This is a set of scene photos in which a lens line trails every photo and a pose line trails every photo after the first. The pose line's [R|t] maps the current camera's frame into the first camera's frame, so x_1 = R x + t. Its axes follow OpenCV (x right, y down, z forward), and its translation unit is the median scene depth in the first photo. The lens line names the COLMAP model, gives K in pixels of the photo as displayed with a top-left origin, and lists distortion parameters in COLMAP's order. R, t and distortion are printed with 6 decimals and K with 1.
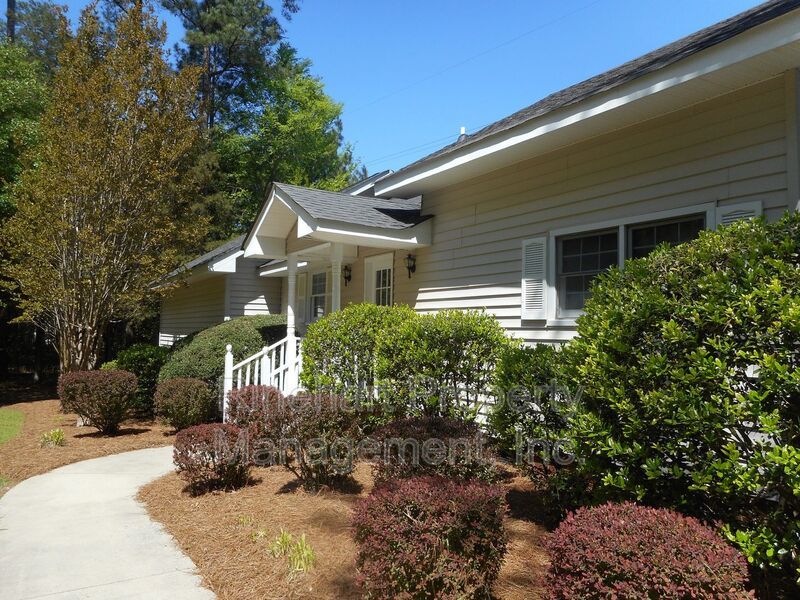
lens RADIAL K [[591.4, 0, 399.2], [0, 591.4, 298.5], [0, 0, 1]] dist [-0.016224, -0.000221]
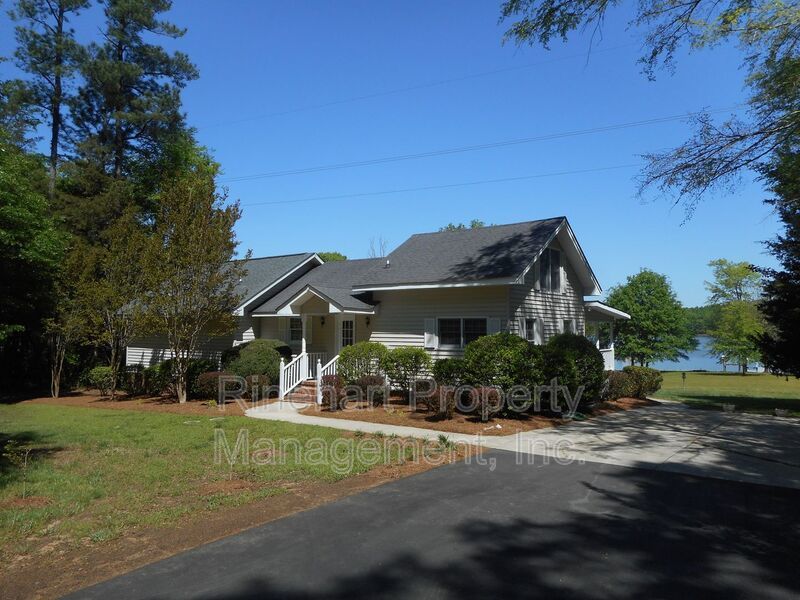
lens RADIAL K [[591.4, 0, 400.7], [0, 591.4, 301.1], [0, 0, 1]] dist [-0.016224, -0.000221]
pose [[0.923816, 0.008355, 0.382745, -0.963507], [-0.013779, 0.999840, 0.011434, -0.212115], [-0.382588, -0.015836, 0.923783, -1.522083]]
